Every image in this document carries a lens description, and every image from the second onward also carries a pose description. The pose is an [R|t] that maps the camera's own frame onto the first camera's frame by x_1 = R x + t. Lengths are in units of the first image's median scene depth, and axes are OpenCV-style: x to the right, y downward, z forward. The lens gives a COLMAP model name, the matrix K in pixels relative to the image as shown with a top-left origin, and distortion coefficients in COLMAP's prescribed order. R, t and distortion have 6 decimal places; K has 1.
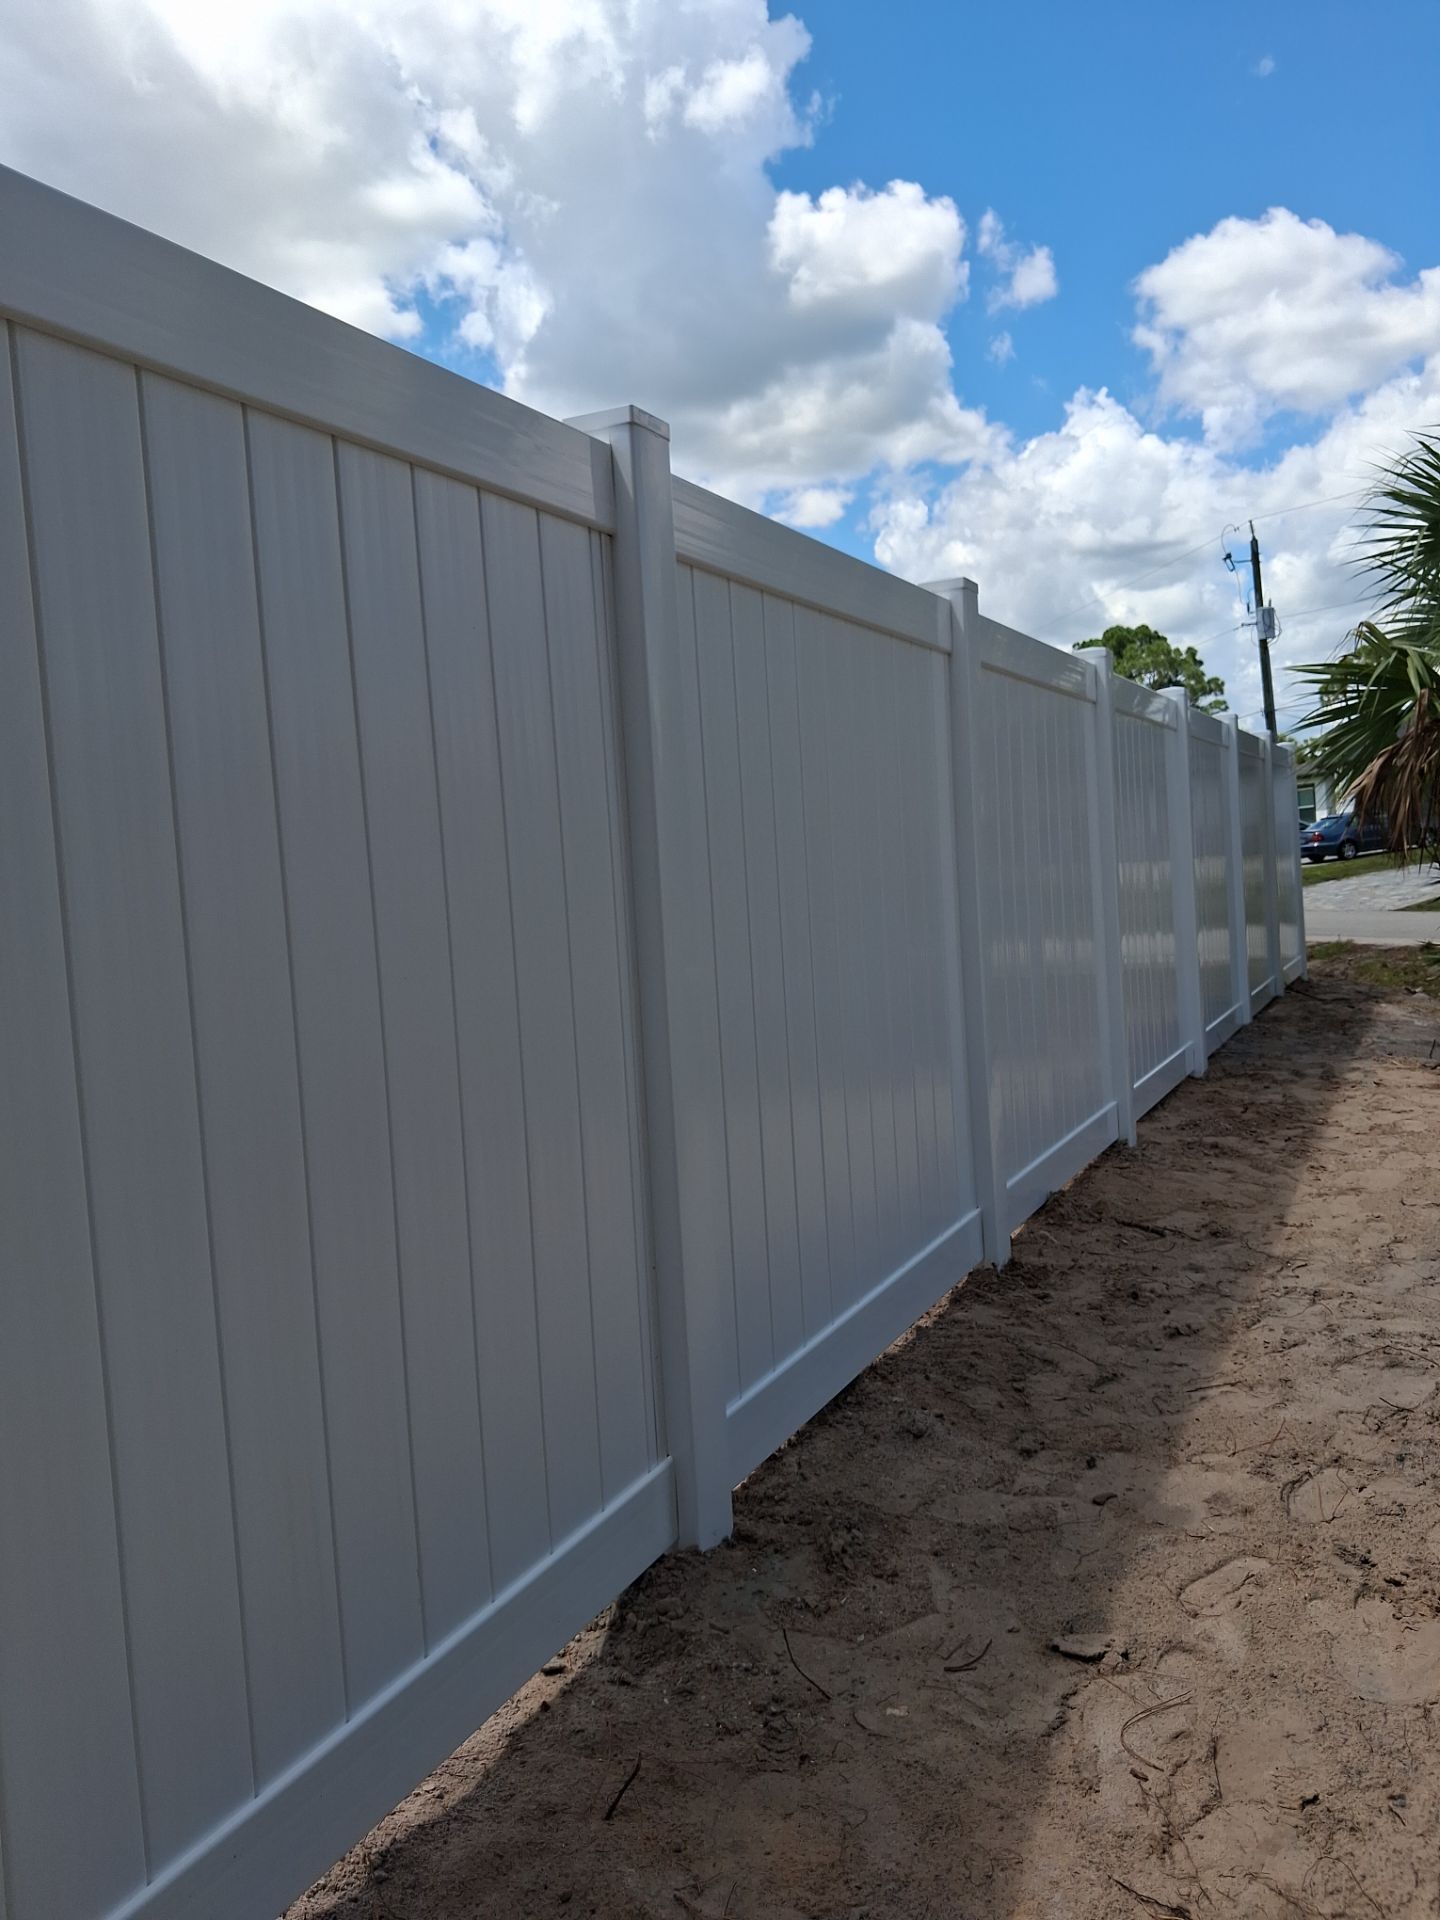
lens RADIAL K [[1501.5, 0, 720.4], [0, 1501.5, 1041.8], [0, 0, 1]] dist [-0.048477, 0.051936]
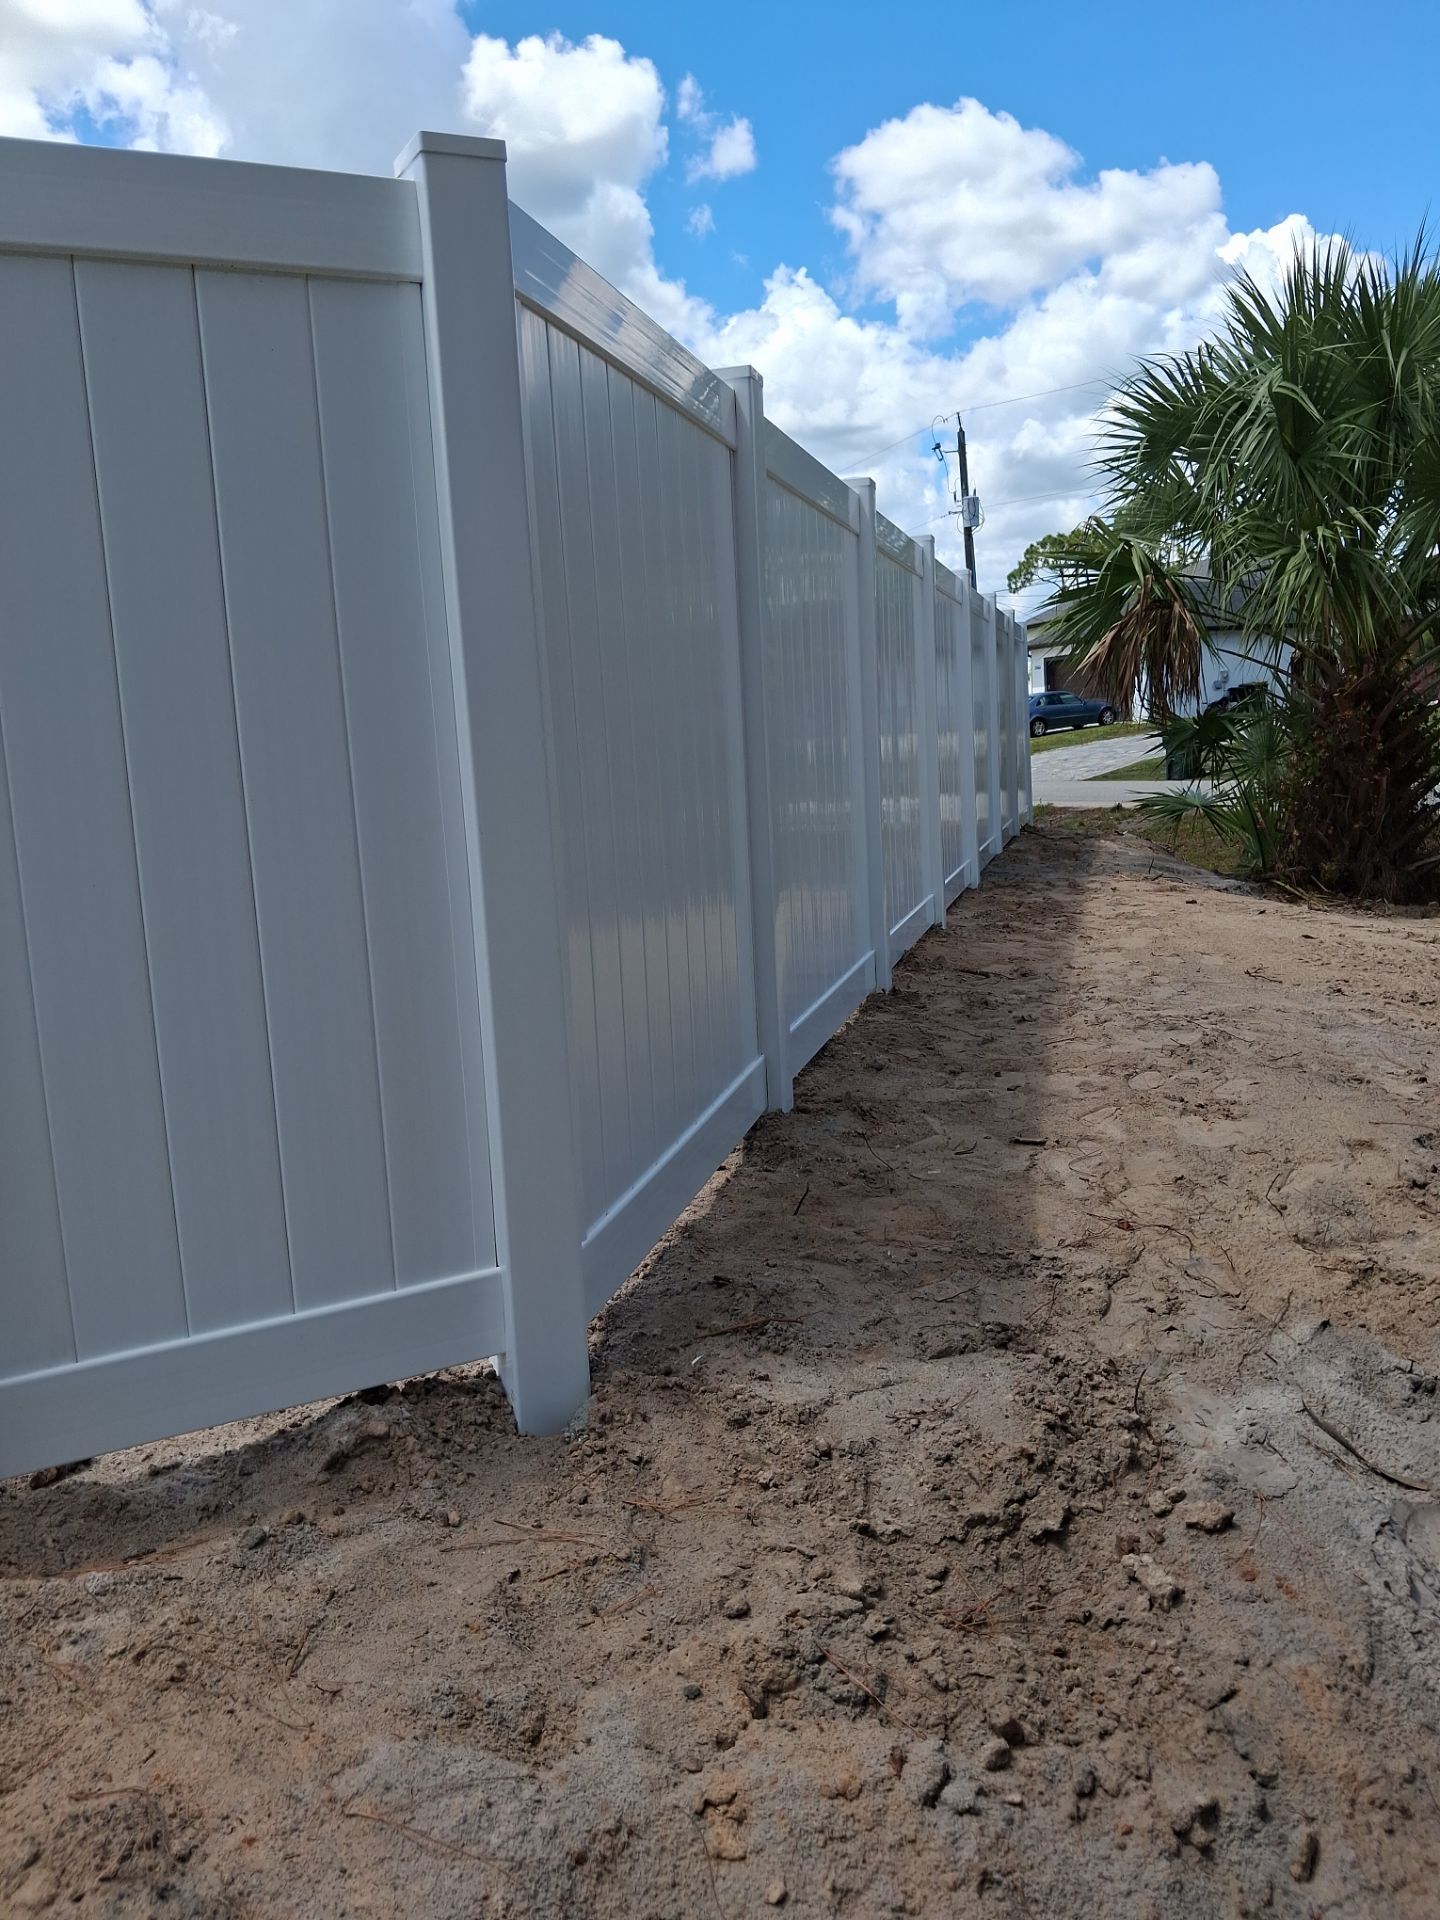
lens RADIAL K [[1481.4, 0, 720.0], [0, 1481.4, 960.0], [0, 0, 1]] dist [0.067983, -0.067877]
pose [[0.981708, -0.023292, 0.188962, -0.114841], [0.018110, 0.999412, 0.029102, 0.042340], [-0.189529, -0.025148, 0.981553, -0.157765]]
